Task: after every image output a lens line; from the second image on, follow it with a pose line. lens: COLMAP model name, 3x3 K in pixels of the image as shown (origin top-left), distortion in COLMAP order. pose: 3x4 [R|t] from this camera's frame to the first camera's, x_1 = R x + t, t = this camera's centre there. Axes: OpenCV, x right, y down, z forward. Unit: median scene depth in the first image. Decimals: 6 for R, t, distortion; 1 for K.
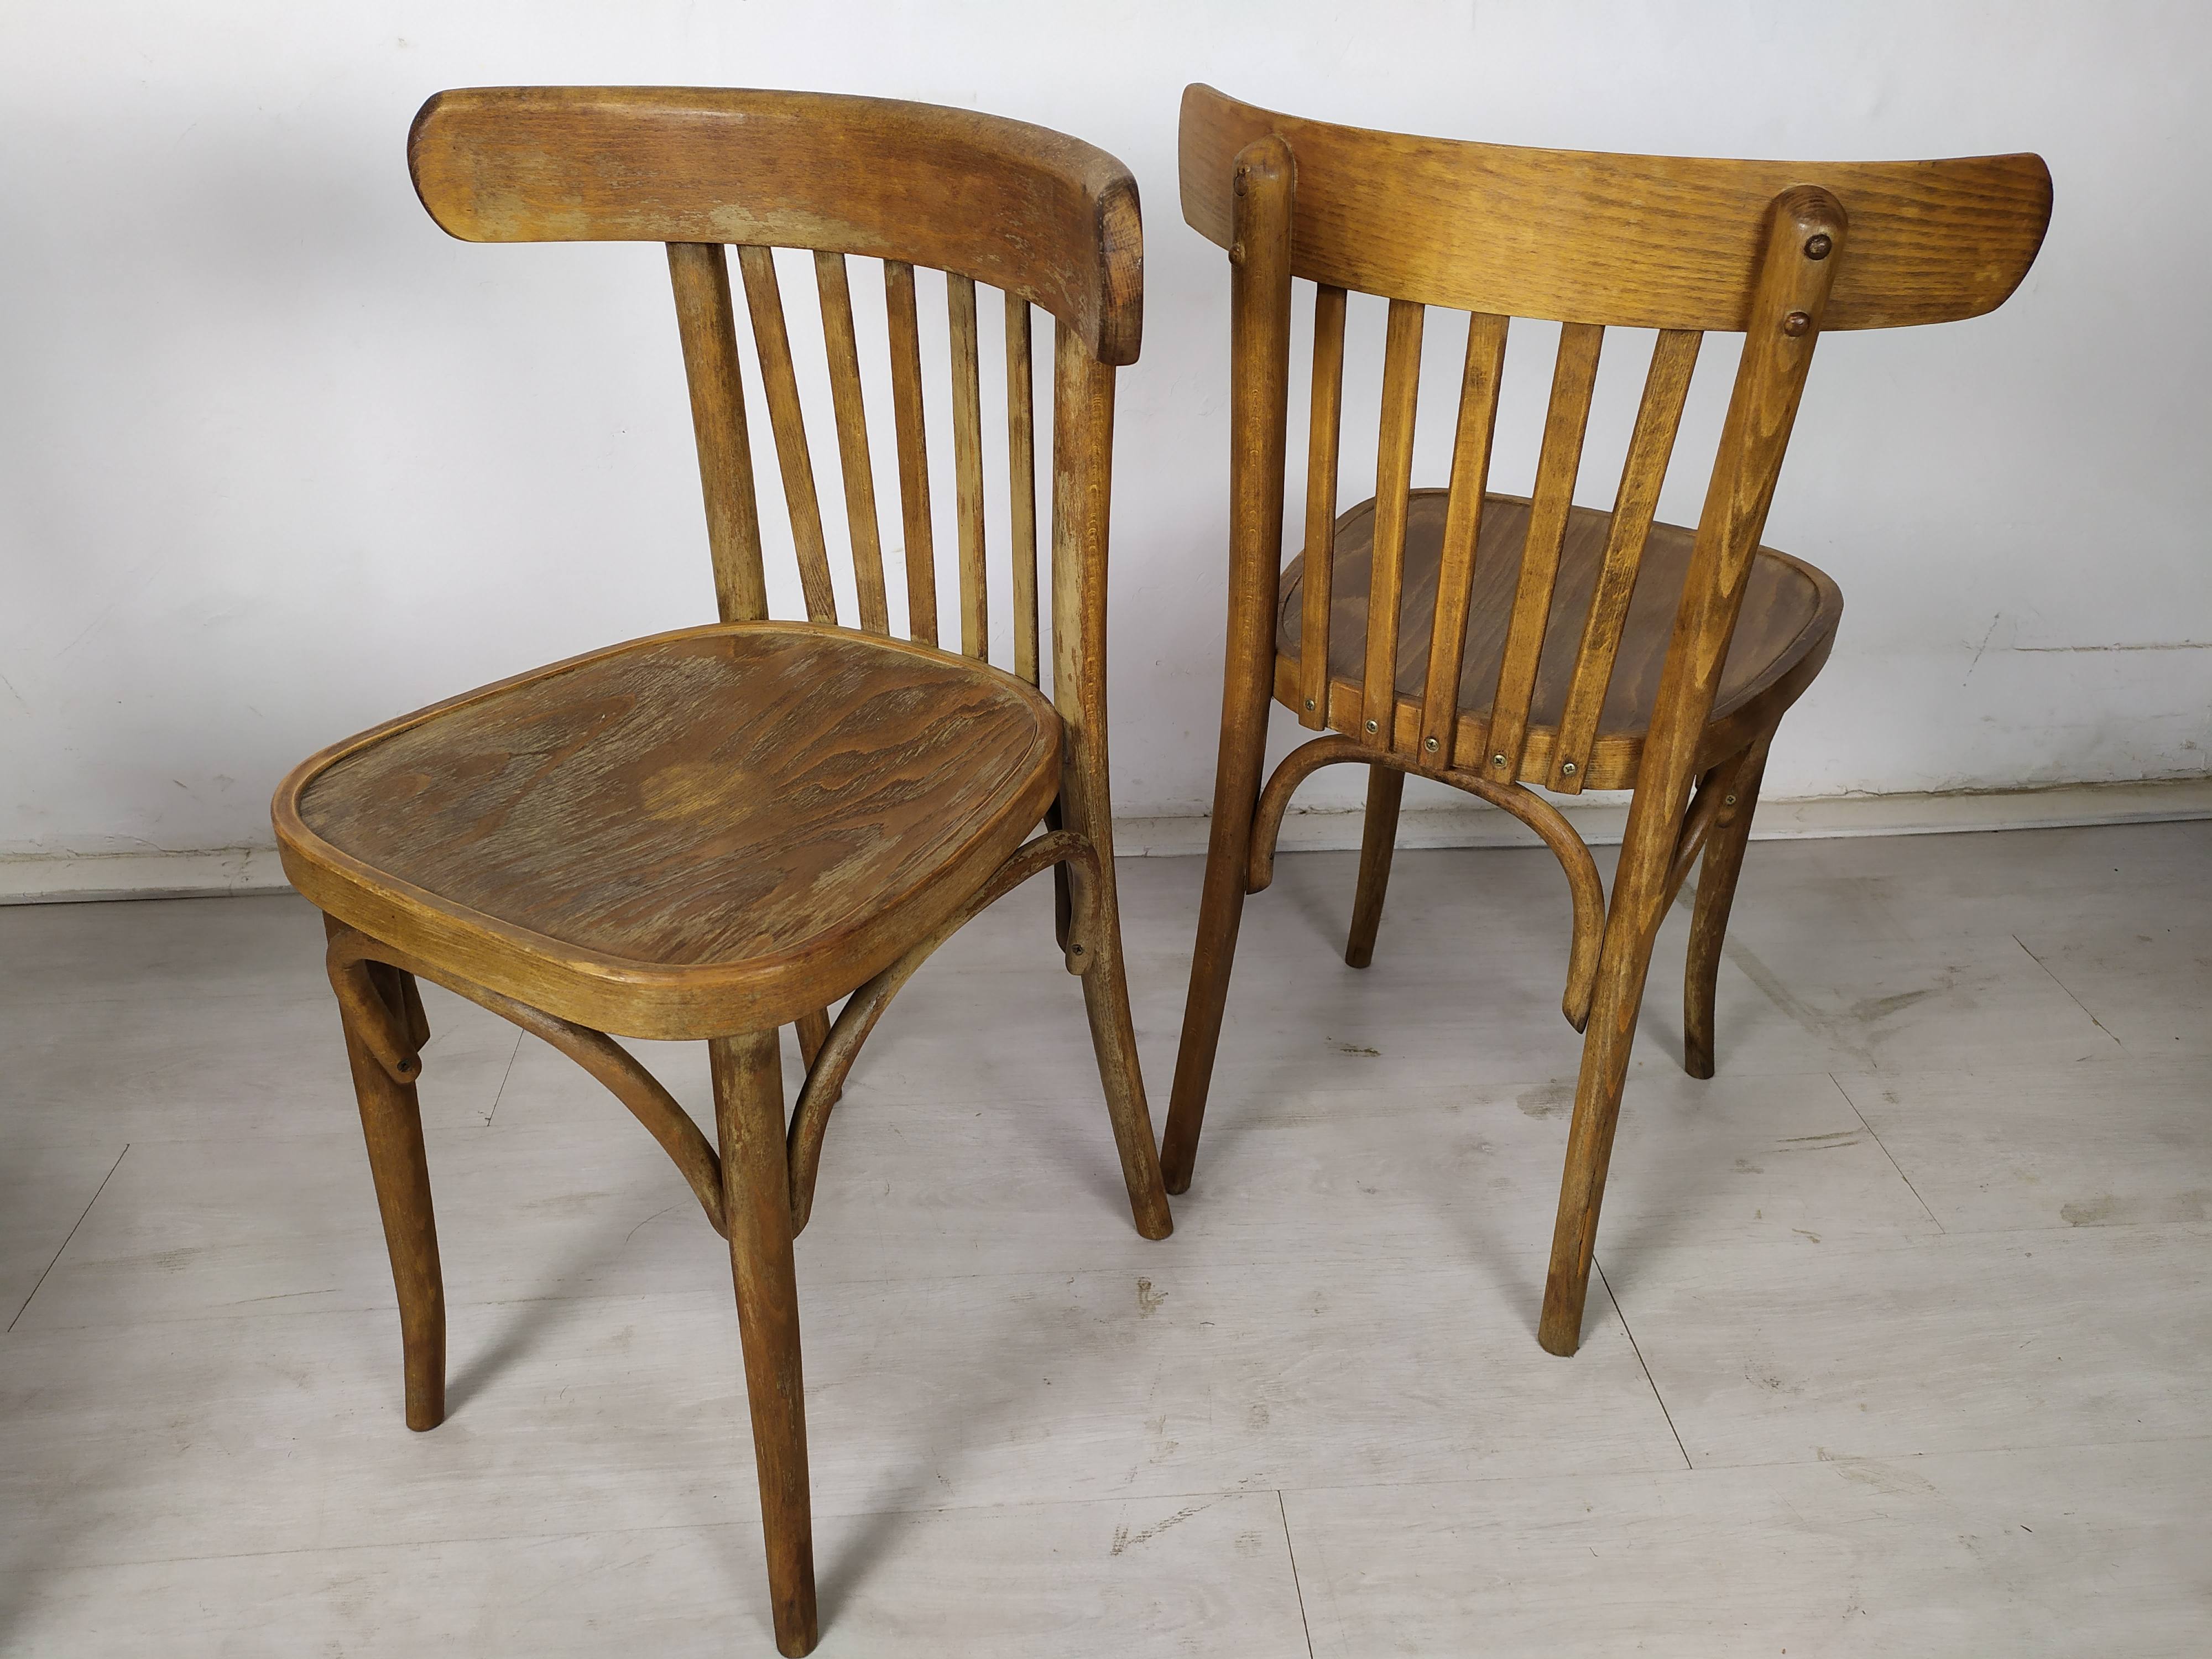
lens RADIAL K [[1631.9, 0, 1106.0], [0, 1631.9, 829.5], [0, 0, 1]] dist [0.080025, -0.109639]
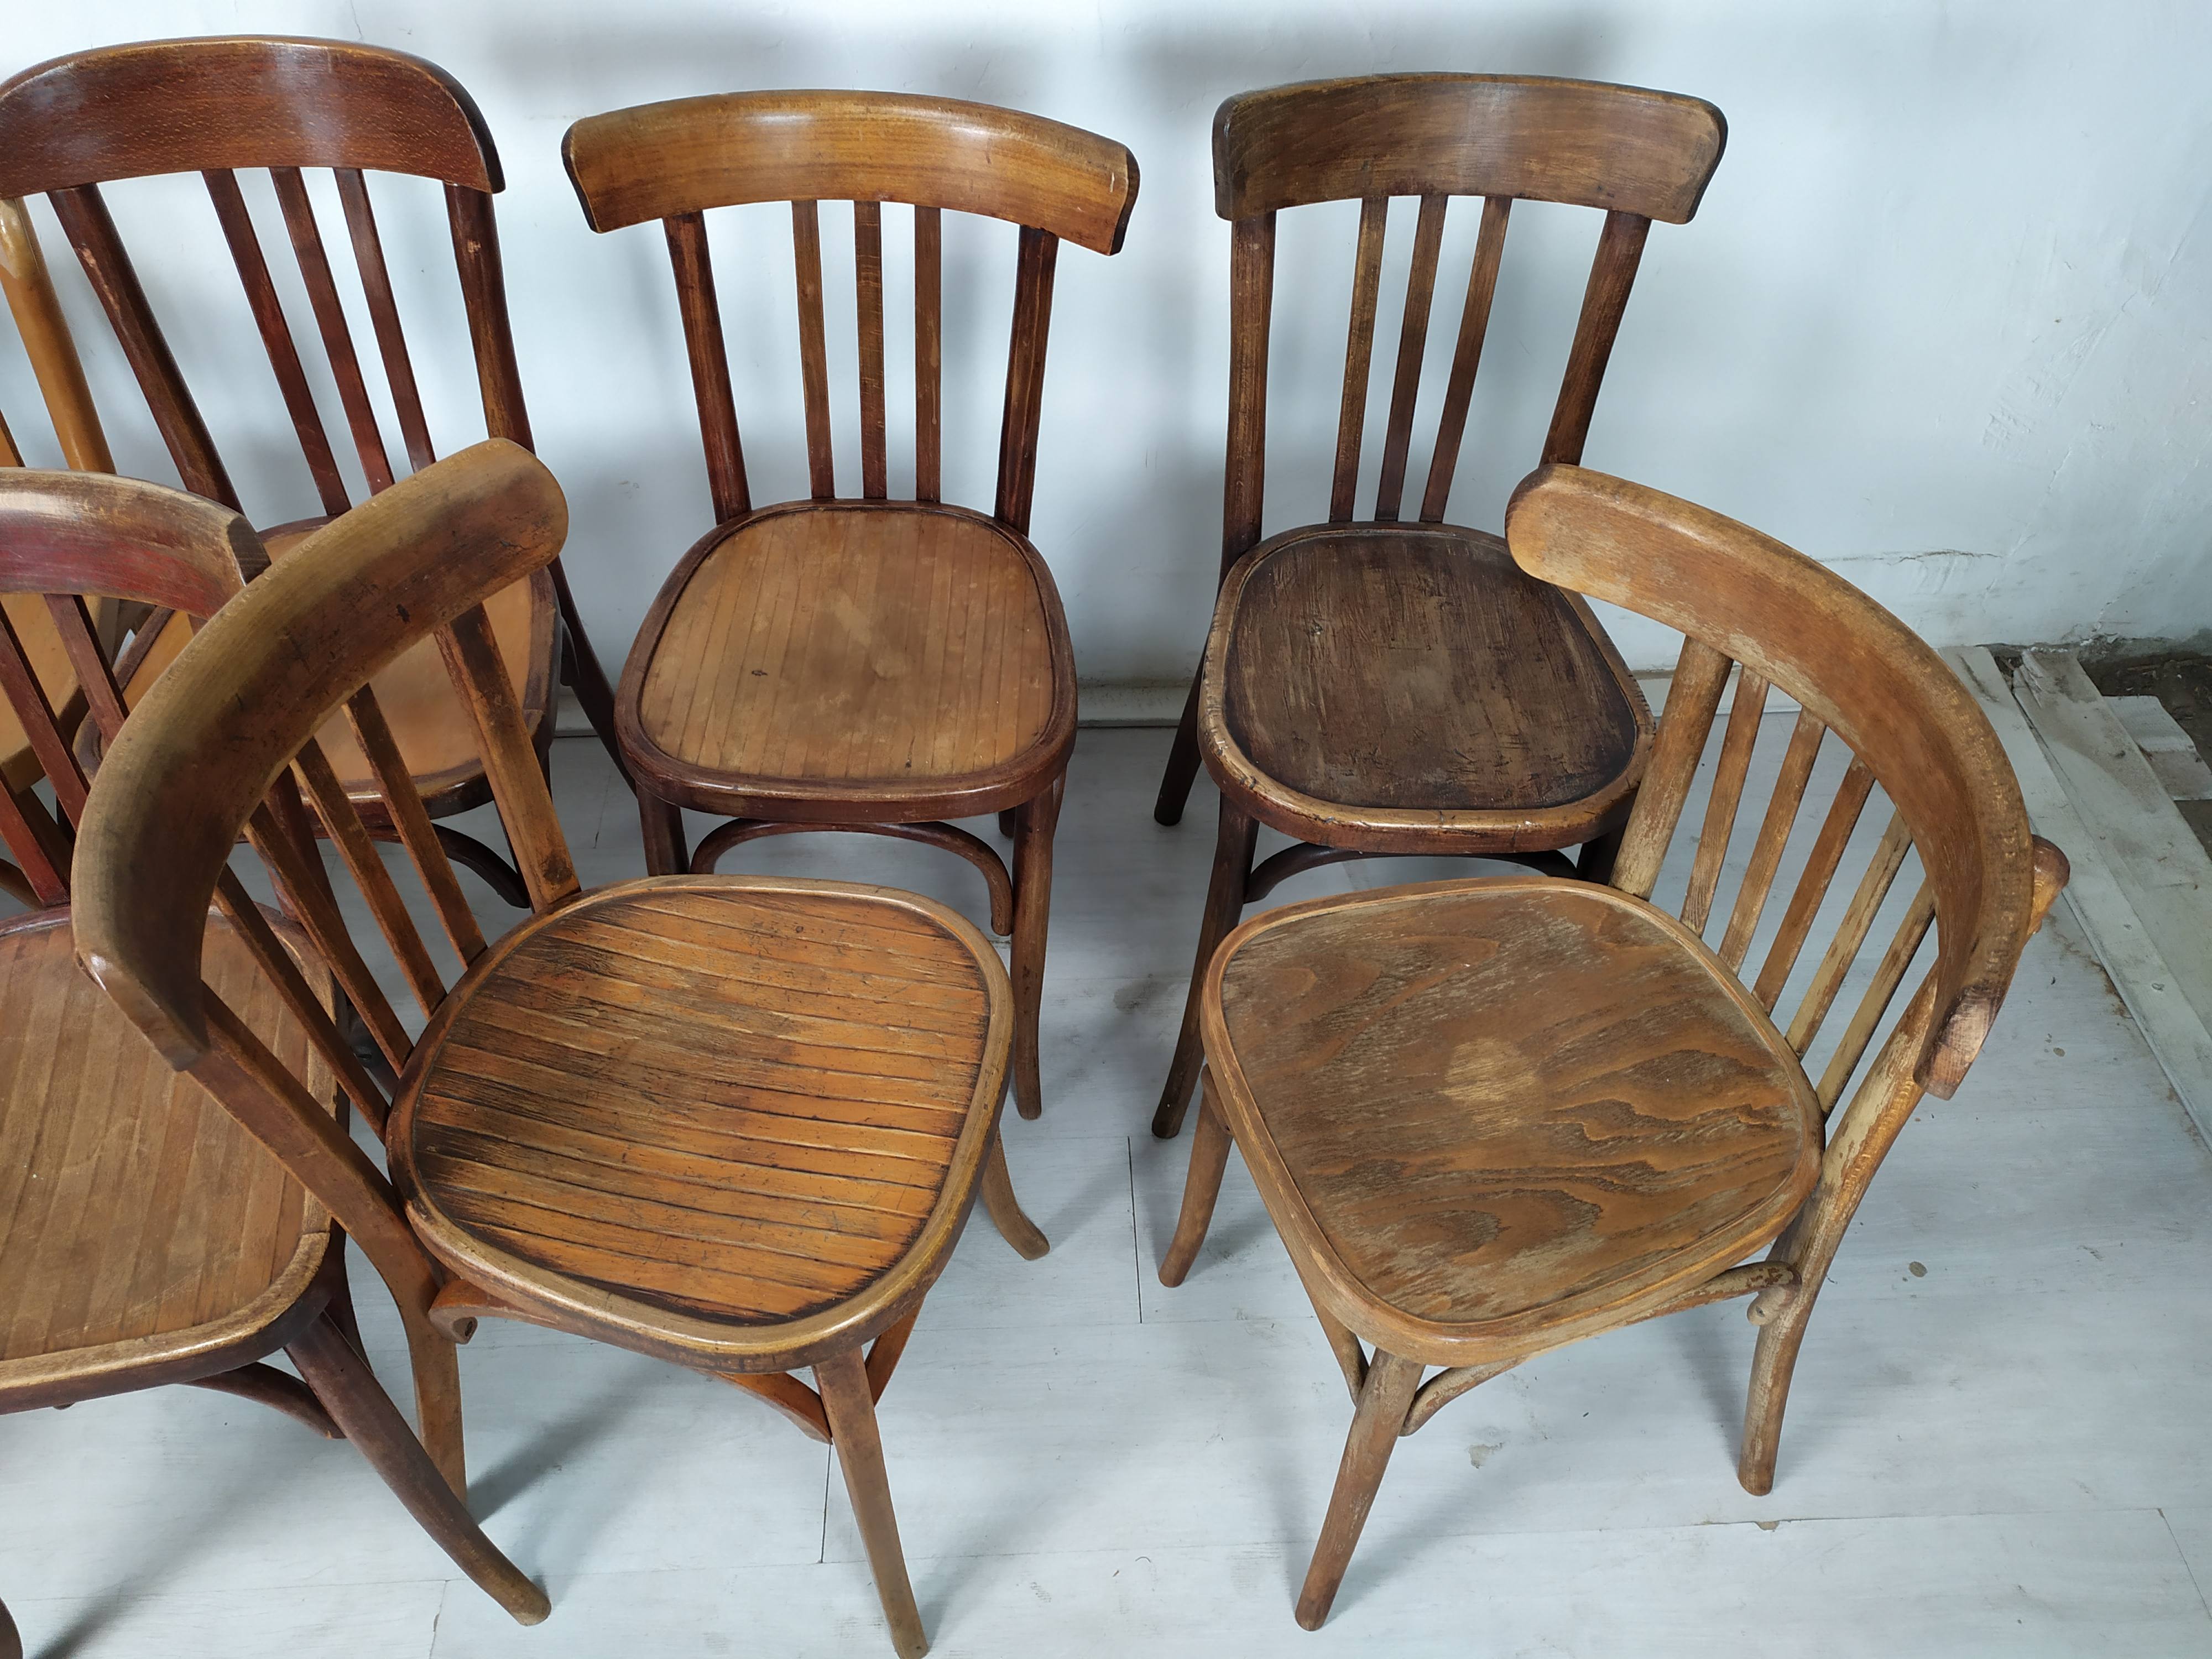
lens RADIAL K [[1631.9, 0, 1106.0], [0, 1631.9, 829.5], [0, 0, 1]] dist [0.080025, -0.109639]
pose [[0.753873, 0.463508, -0.465656, 0.020890], [-0.335436, 0.880936, 0.333819, -0.492063], [0.564940, -0.095459, 0.819591, -0.160388]]
